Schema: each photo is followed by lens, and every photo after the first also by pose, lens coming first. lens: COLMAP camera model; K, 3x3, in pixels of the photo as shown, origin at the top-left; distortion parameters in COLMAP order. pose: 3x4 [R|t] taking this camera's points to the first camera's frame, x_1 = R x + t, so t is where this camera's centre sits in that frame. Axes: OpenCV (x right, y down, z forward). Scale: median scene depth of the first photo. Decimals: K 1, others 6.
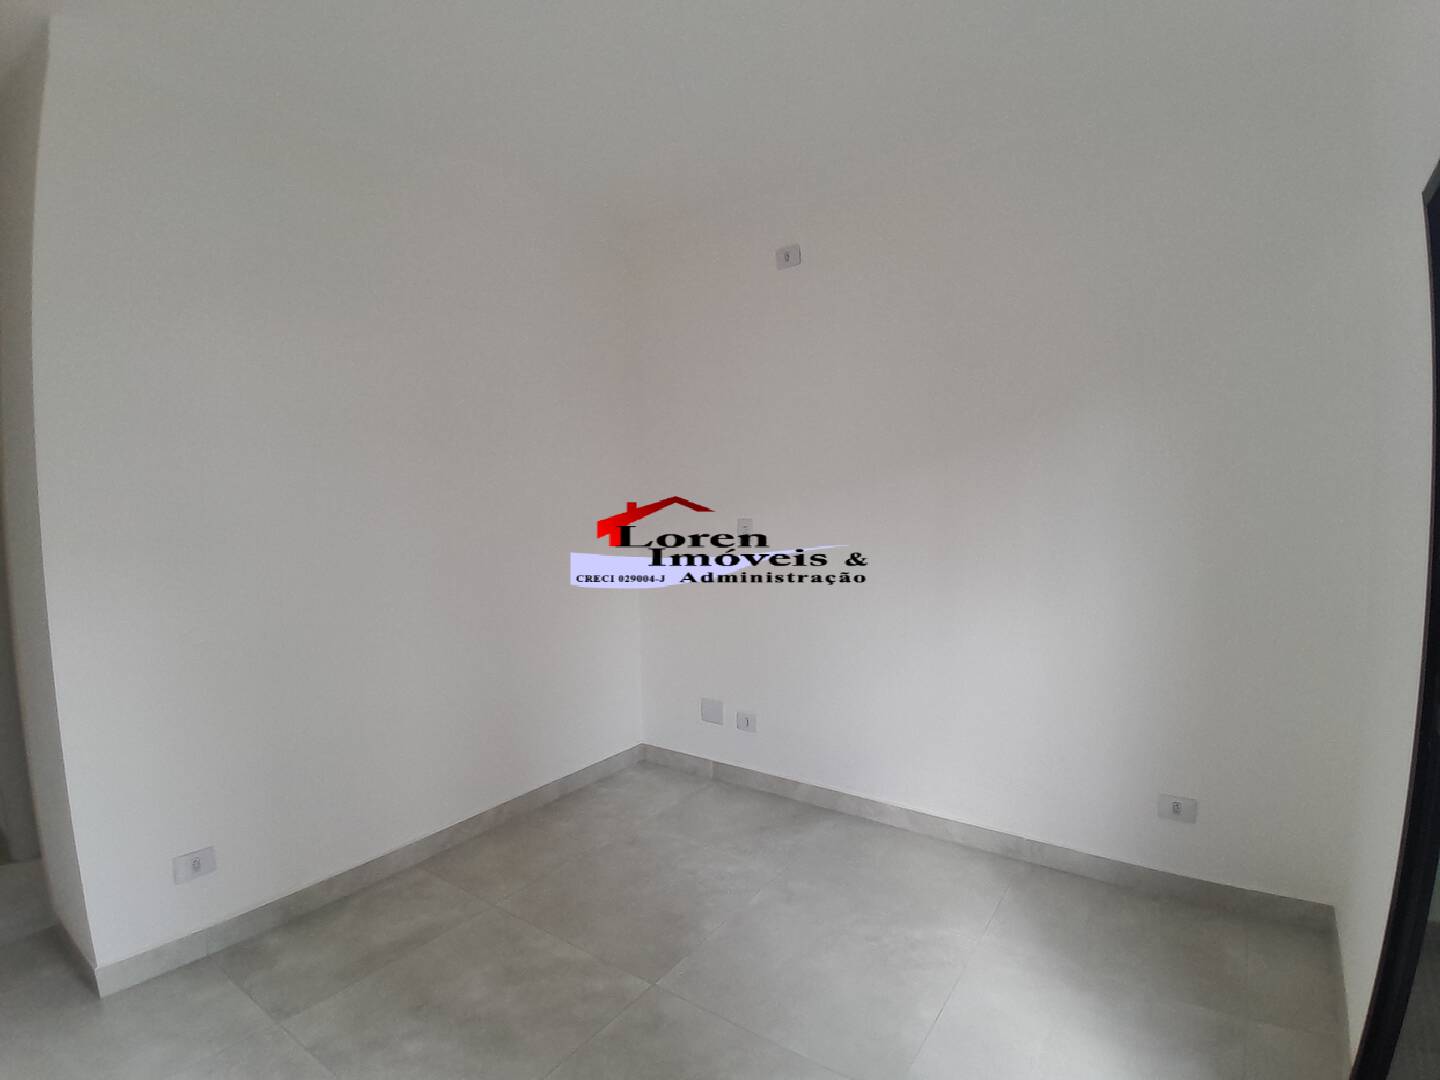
lens RADIAL K [[713.4, 0, 720.7], [0, 713.4, 544.8], [0, 0, 1]] dist [-0.011058, -0.026930]
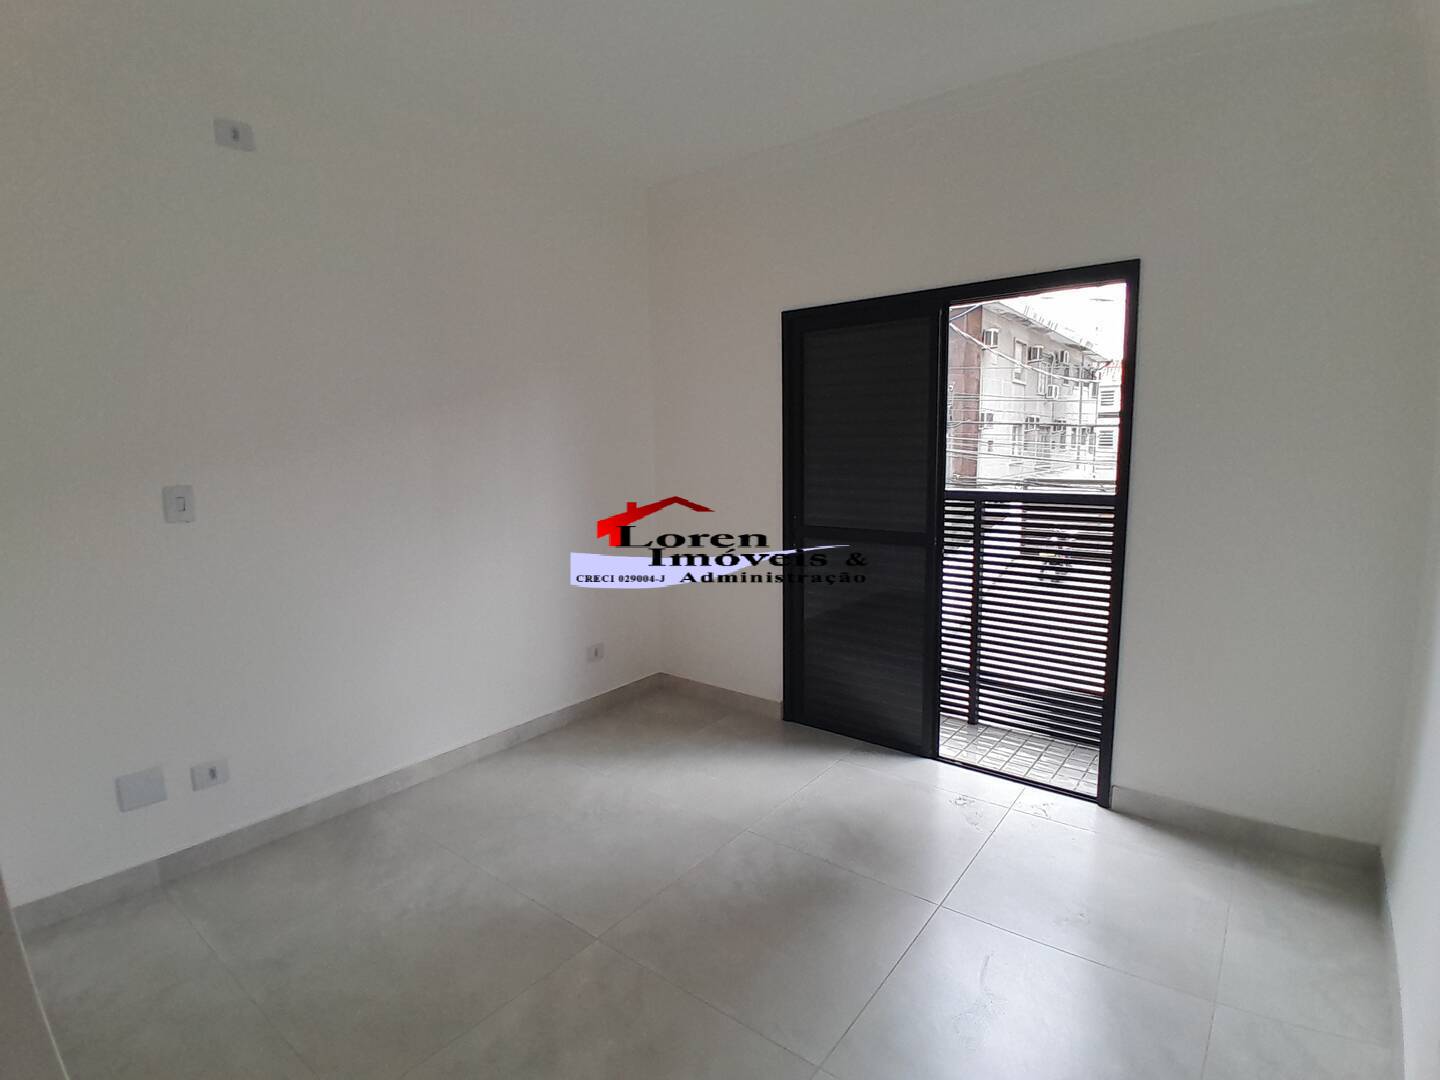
lens RADIAL K [[713.4, 0, 721.1], [0, 713.4, 535.1], [0, 0, 1]] dist [-0.011058, -0.026930]
pose [[0.041997, -0.110634, 0.992974, -0.665179], [0.091037, 0.990140, 0.106467, -0.014792], [-0.994962, 0.085926, 0.051655, 0.484423]]
